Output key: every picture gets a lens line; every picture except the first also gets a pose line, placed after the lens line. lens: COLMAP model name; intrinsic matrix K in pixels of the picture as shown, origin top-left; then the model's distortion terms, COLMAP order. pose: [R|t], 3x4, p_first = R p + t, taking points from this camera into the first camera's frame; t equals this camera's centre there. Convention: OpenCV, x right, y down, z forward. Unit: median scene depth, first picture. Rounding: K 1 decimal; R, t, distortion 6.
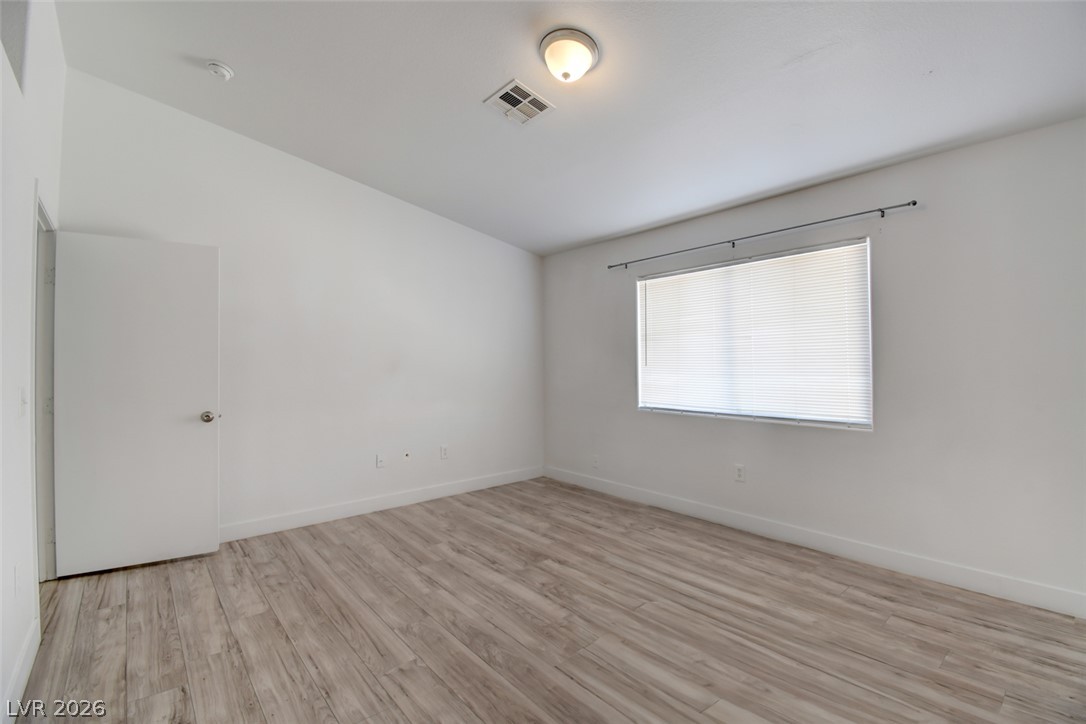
lens RADIAL K [[477.1, 0, 547.7], [0, 477.1, 358.1], [0, 0, 1]] dist [0.022075, -0.026888]
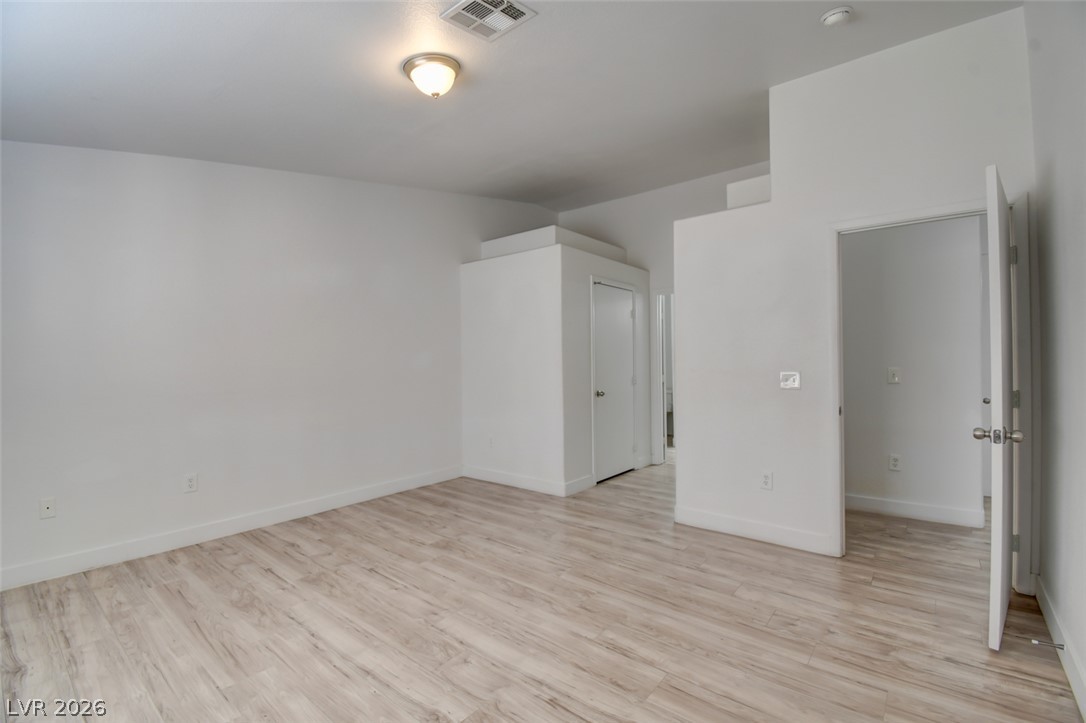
lens RADIAL K [[477.1, 0, 547.7], [0, 477.1, 357.6], [0, 0, 1]] dist [0.022075, -0.026888]
pose [[-0.984846, 0.013445, -0.172910, -0.011160], [0.017050, 0.999667, -0.019382, 0.021176], [0.172591, -0.022036, -0.984747, 1.600928]]
